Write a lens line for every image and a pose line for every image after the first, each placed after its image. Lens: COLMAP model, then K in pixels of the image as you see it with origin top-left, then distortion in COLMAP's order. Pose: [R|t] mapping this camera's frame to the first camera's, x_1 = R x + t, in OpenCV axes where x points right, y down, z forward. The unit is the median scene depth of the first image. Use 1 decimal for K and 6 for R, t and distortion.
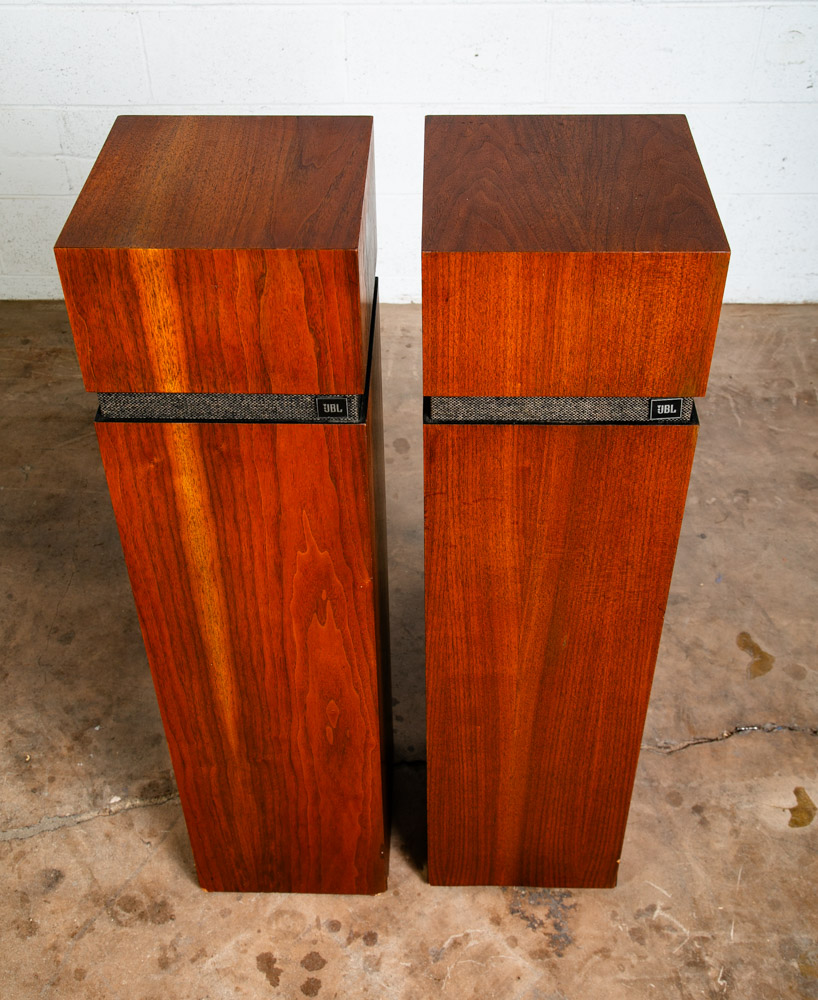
lens RADIAL K [[1204.6, 0, 399.9], [0, 1204.6, 439.2], [0, 0, 1]] dist [0.015416, 0.000000]
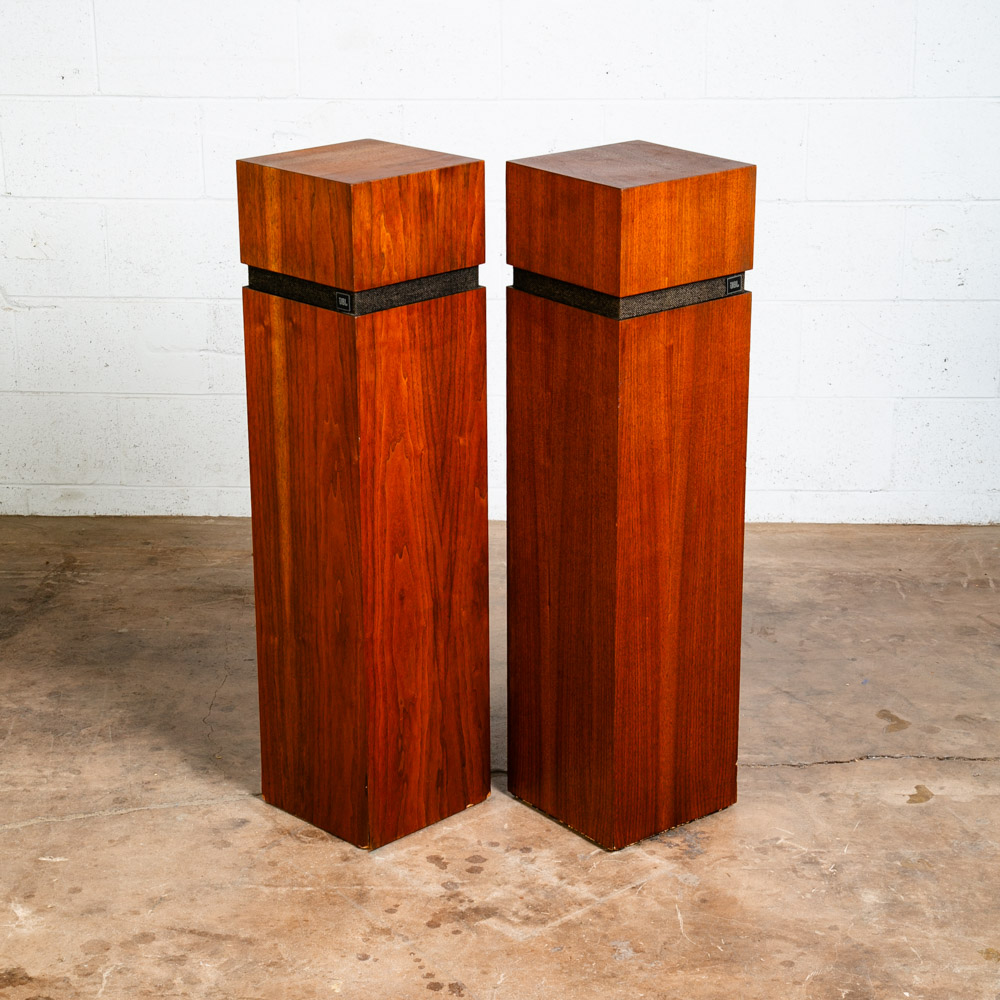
lens RADIAL K [[2394.3, 0, 483.4], [0, 2394.3, 490.7], [0, 0, 1]] dist [0.202923, 0.000000]
pose [[0.999692, 0.016044, -0.018915, -0.026612], [-0.021889, 0.929338, -0.368580, 0.924822], [0.011665, 0.368881, 0.929403, -1.215286]]
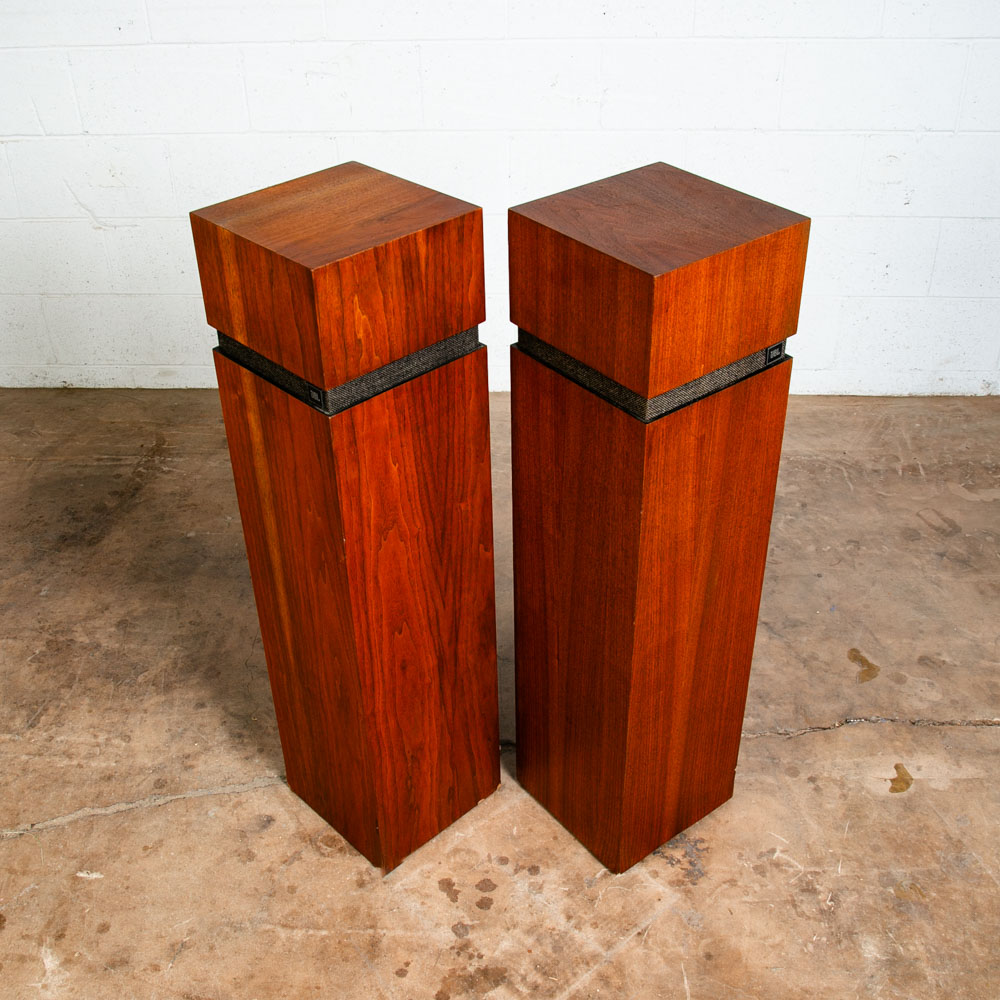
lens RADIAL K [[1214.0, 0, 484.9], [0, 1214.0, 510.4], [0, 0, 1]] dist [-0.070873, 0.000000]
pose [[0.999298, 0.012000, -0.035496, -0.034323], [-0.015032, 0.996144, -0.086440, 0.163454], [0.034322, 0.086913, 0.995624, -0.207884]]
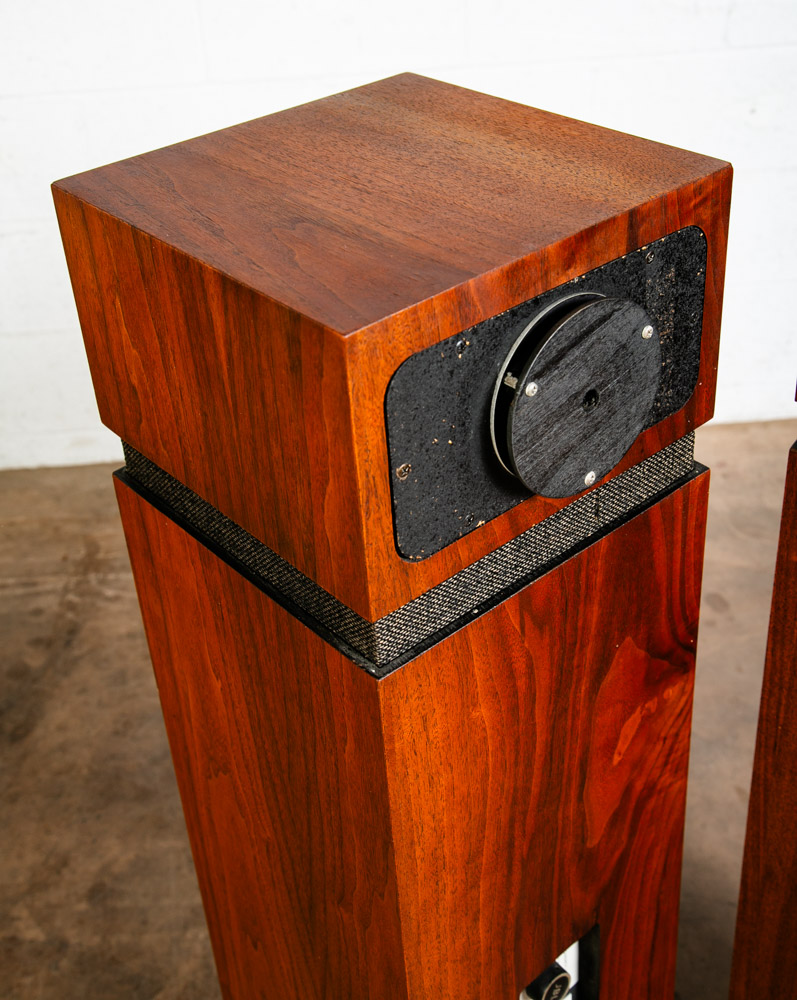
lens RADIAL K [[1231.0, 0, 395.0], [0, 1231.0, 432.0], [0, 0, 1]] dist [0.104726, 0.000000]
pose [[0.996617, -0.066488, 0.048302, -0.336871], [0.072745, 0.987177, -0.142091, -0.007876], [-0.038236, 0.145124, 0.988674, 0.296424]]
